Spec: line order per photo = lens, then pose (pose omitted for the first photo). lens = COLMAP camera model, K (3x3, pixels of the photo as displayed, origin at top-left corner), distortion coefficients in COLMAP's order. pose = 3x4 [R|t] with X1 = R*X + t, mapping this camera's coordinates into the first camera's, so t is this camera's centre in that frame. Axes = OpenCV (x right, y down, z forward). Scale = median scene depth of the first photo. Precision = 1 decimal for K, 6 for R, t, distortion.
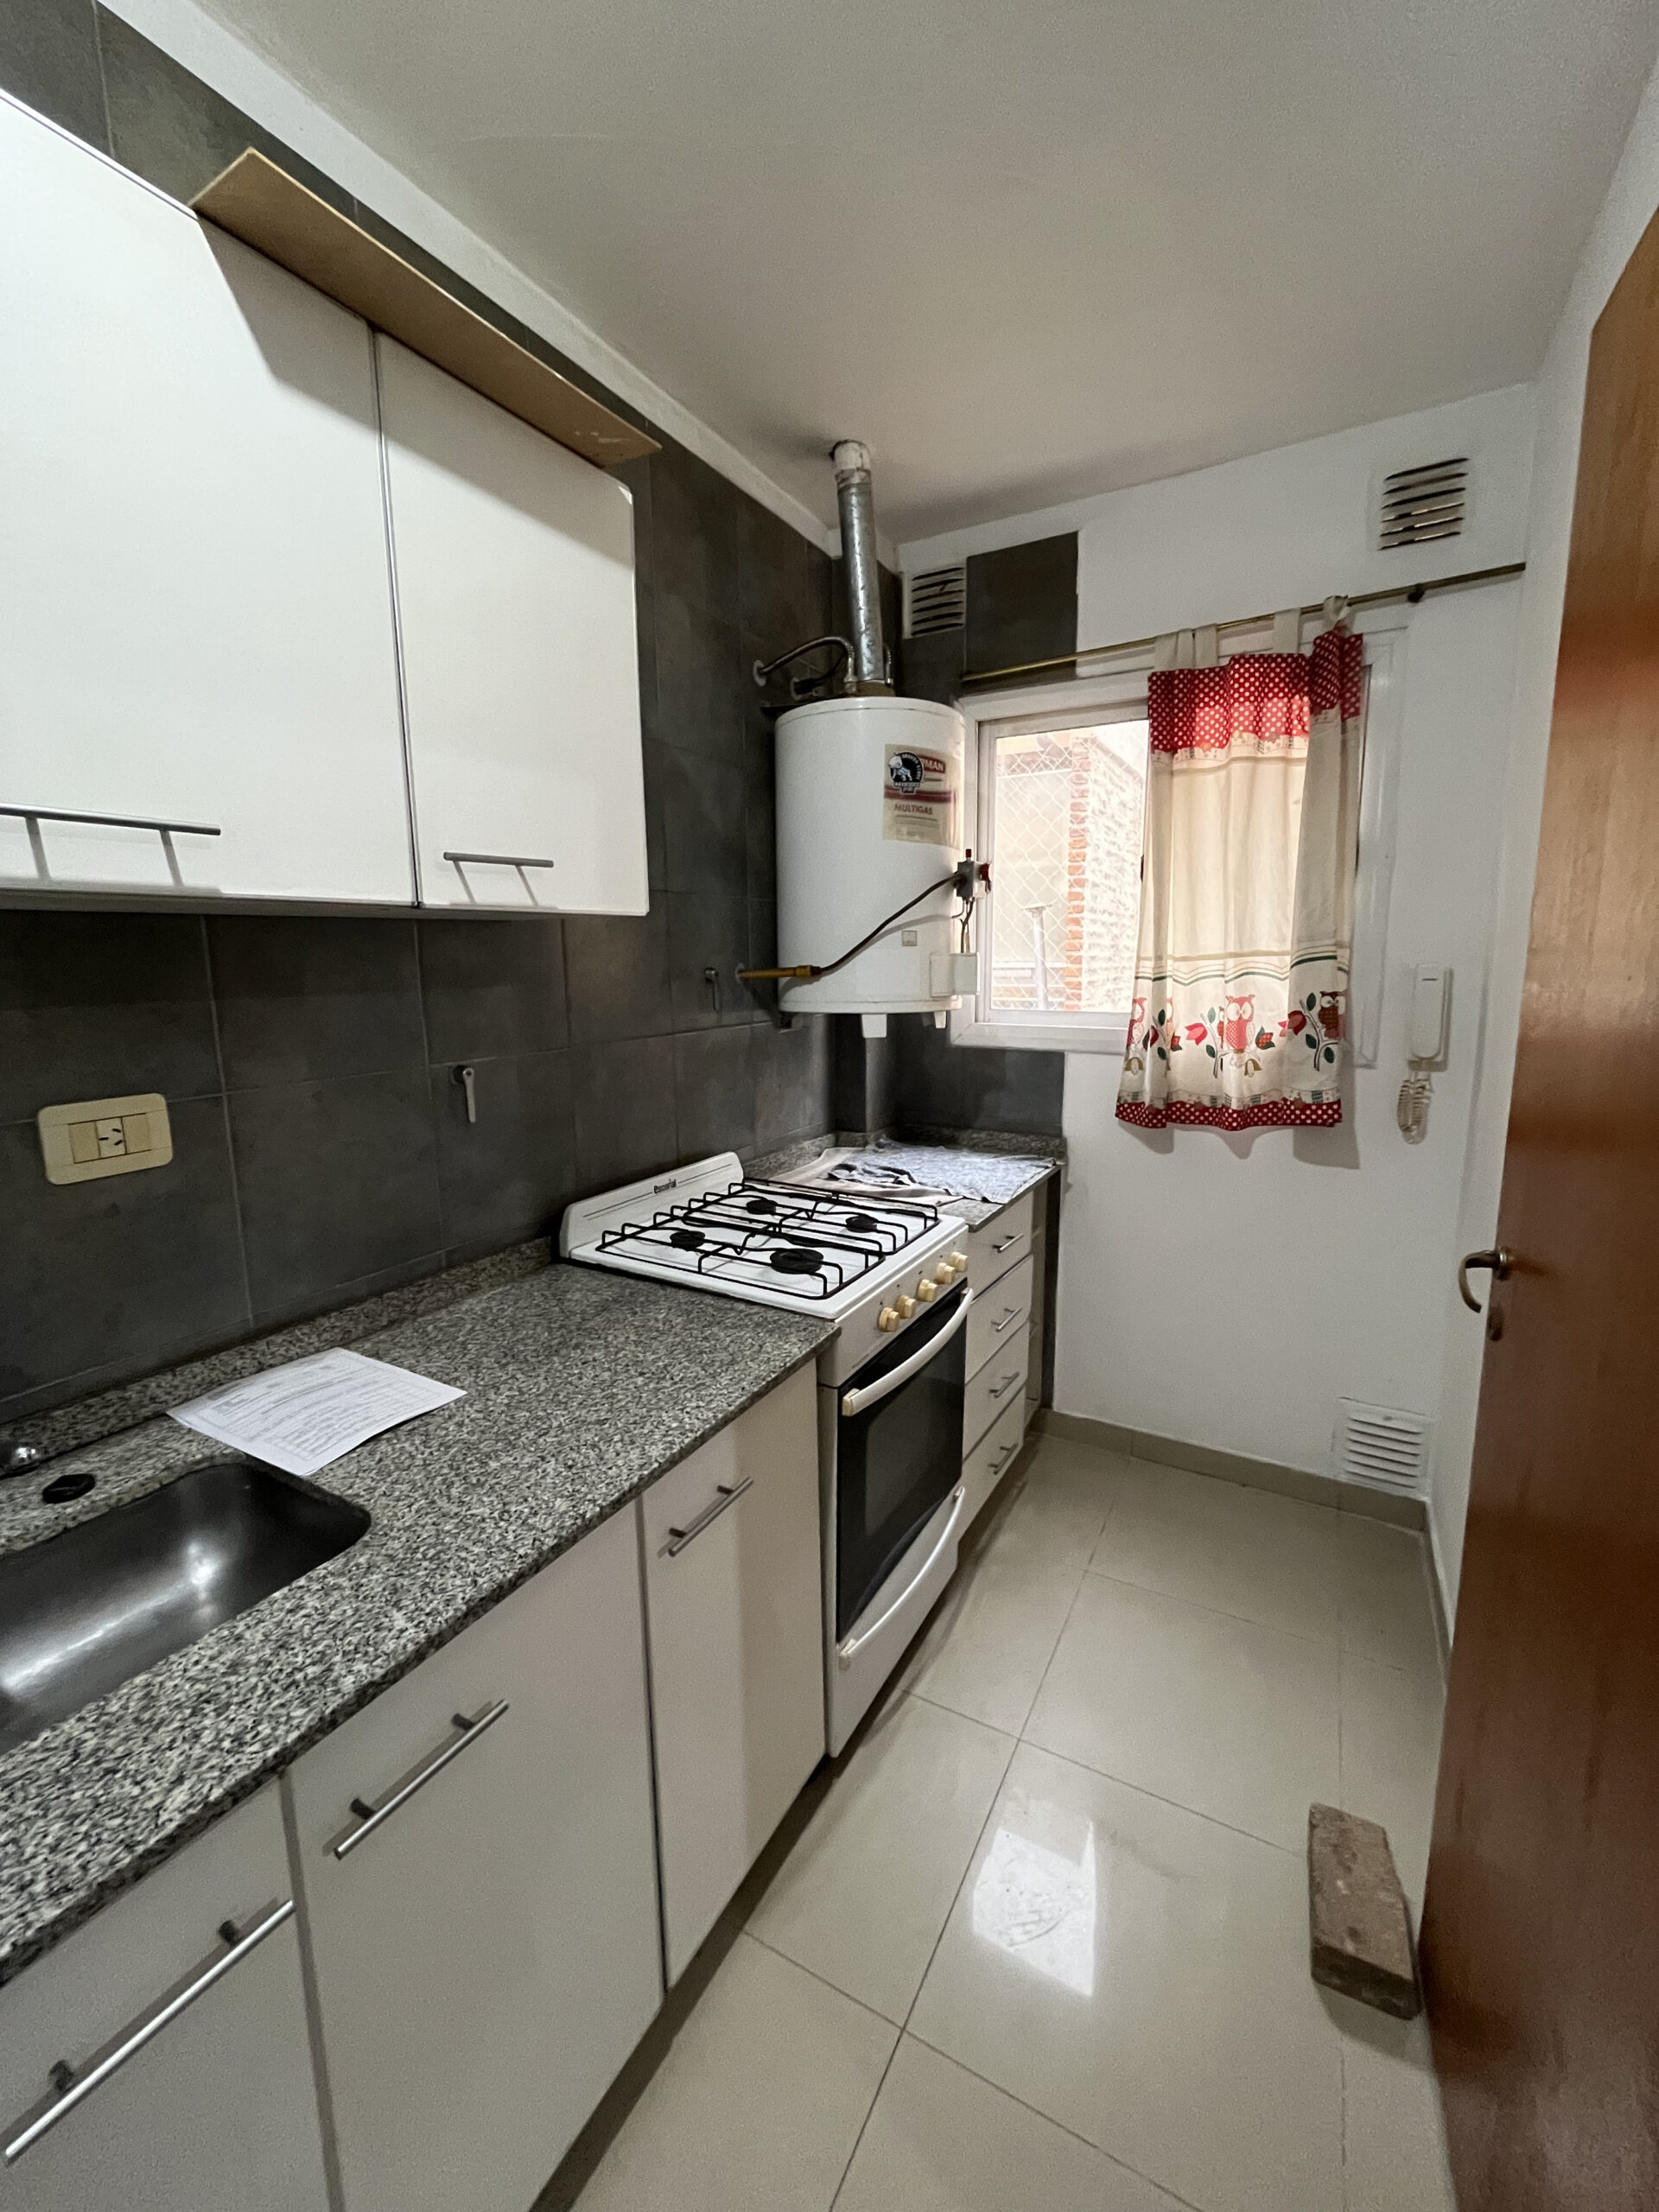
lens RADIAL K [[891.9, 0, 831.8], [0, 891.9, 1098.6], [0, 0, 1]] dist [-0.000685, -0.000092]
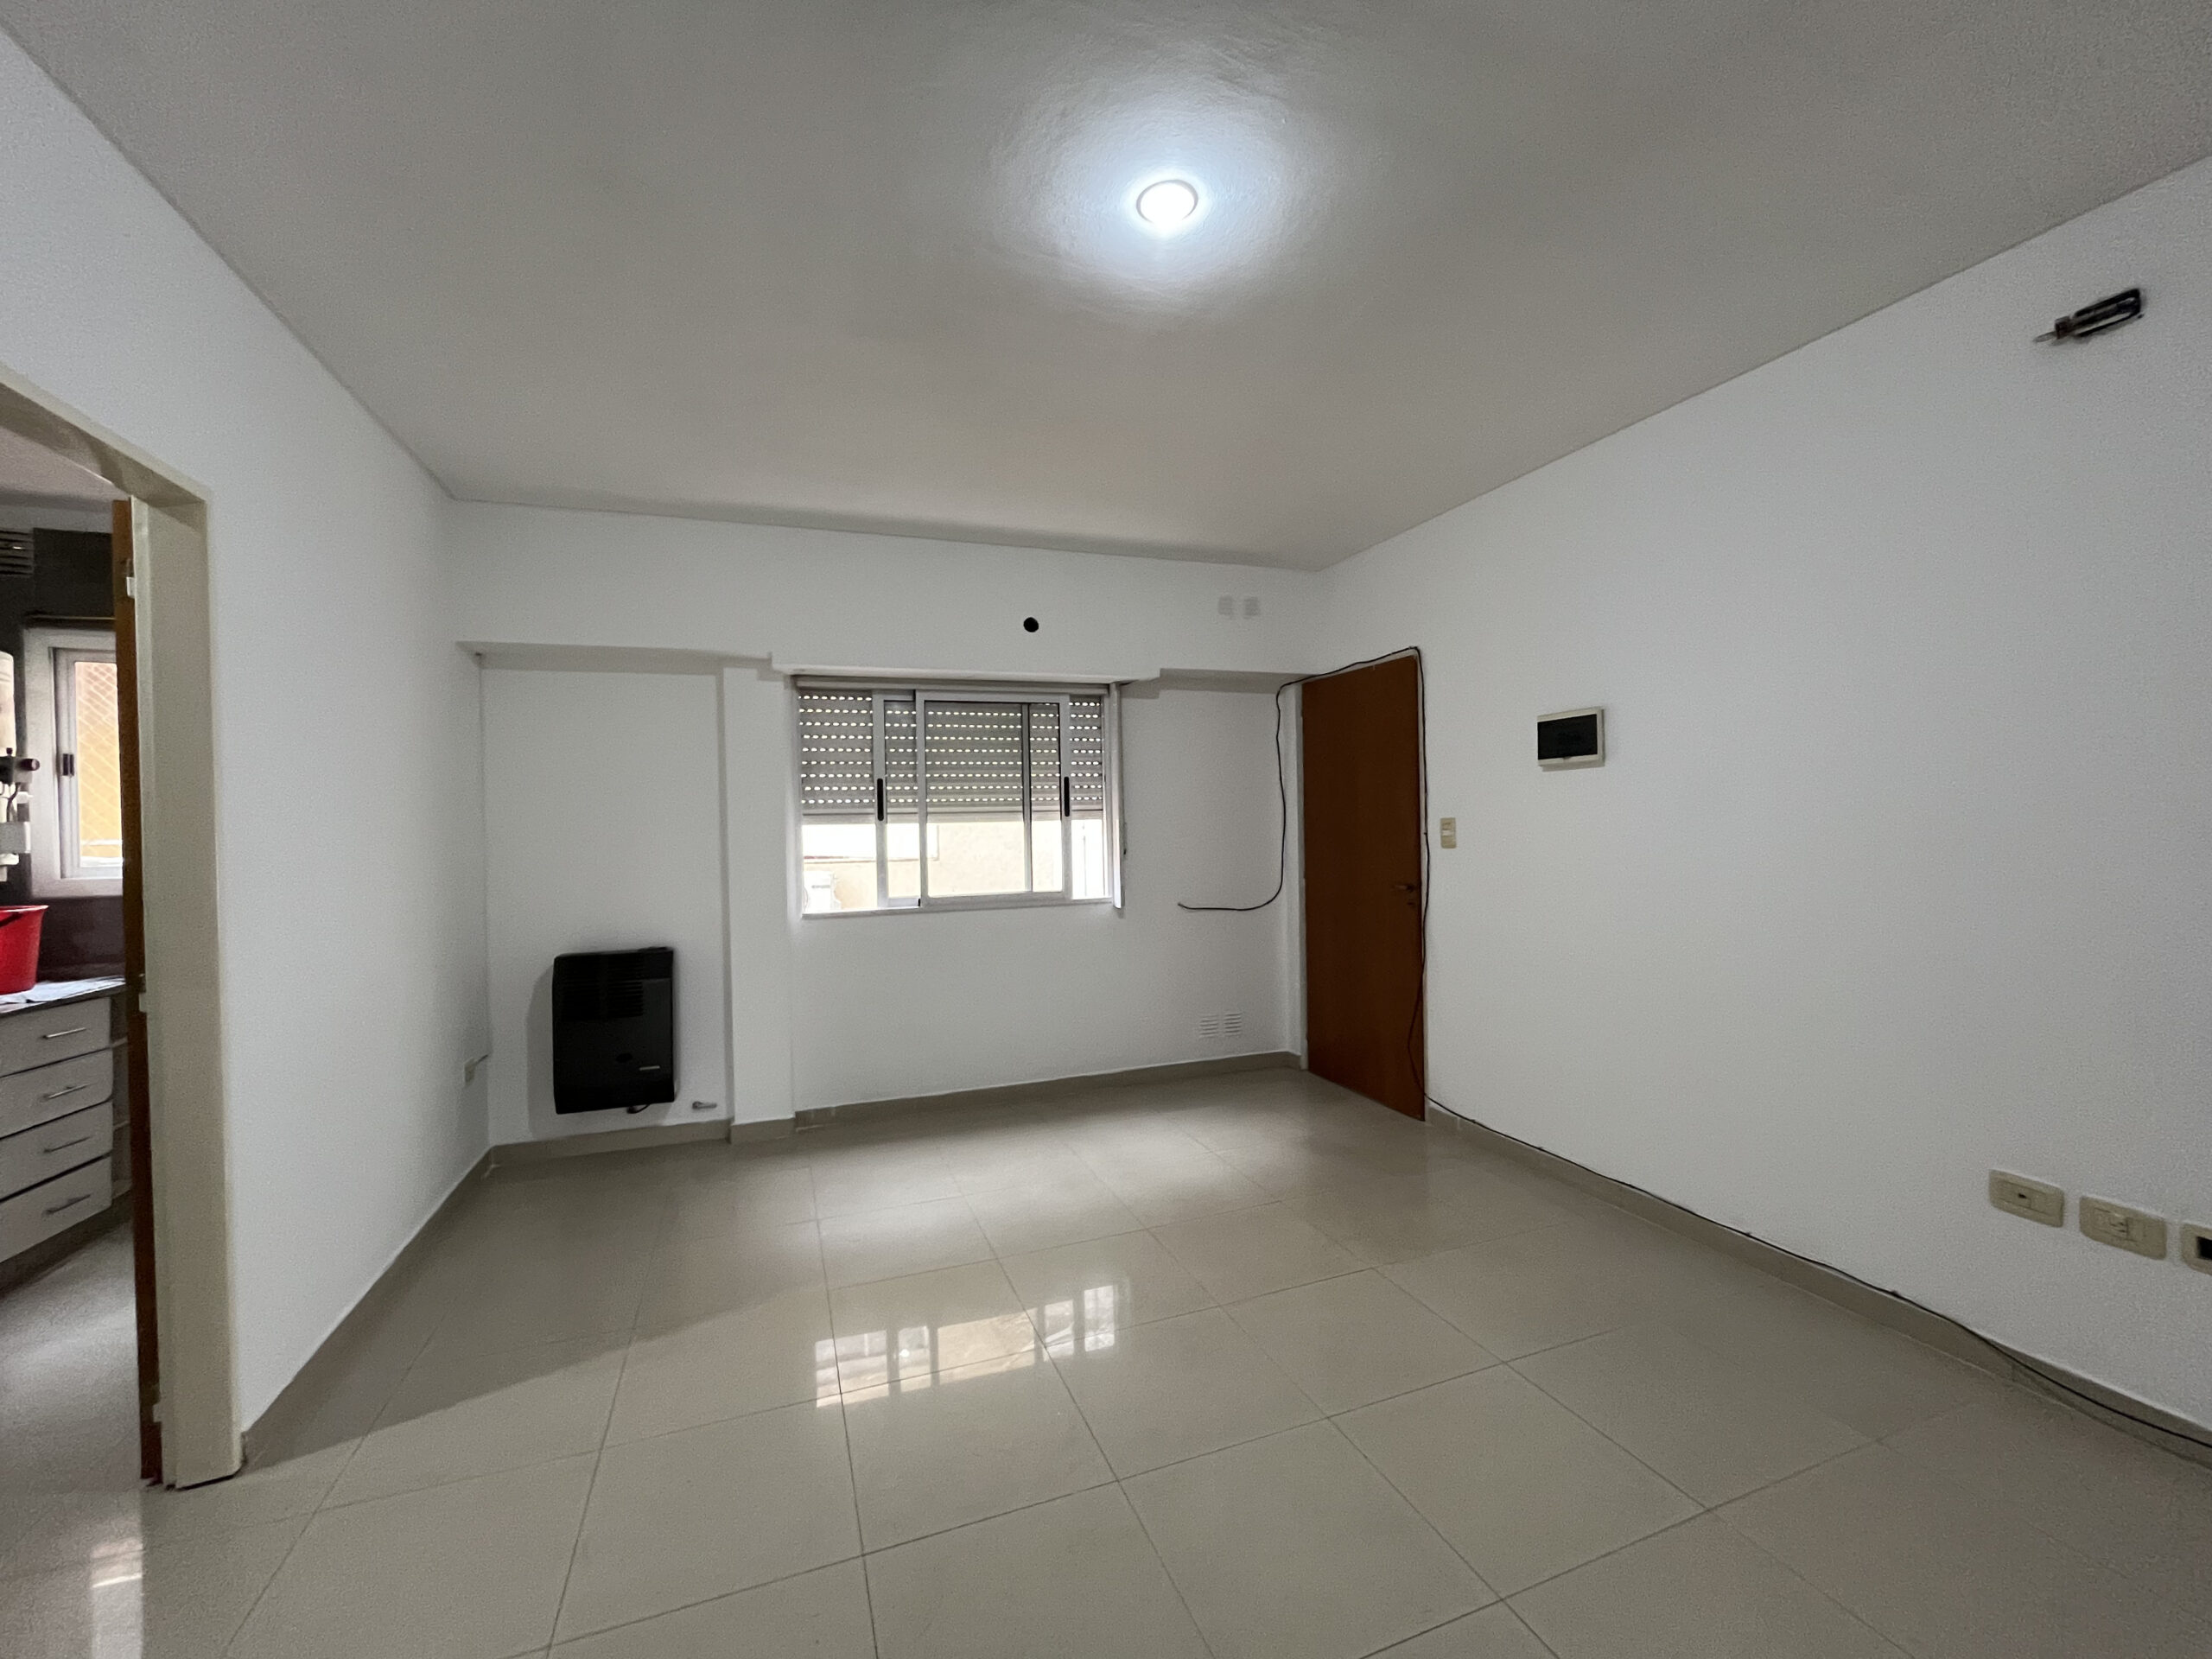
lens RADIAL K [[891.9, 0, 1107.7], [0, 891.9, 824.7], [0, 0, 1]] dist [-0.000685, -0.000092]
pose [[0.635930, -0.007719, 0.771708, 0.141010], [0.133578, 0.985959, -0.100213, 0.170948], [-0.760099, 0.166811, 0.628032, -0.958350]]
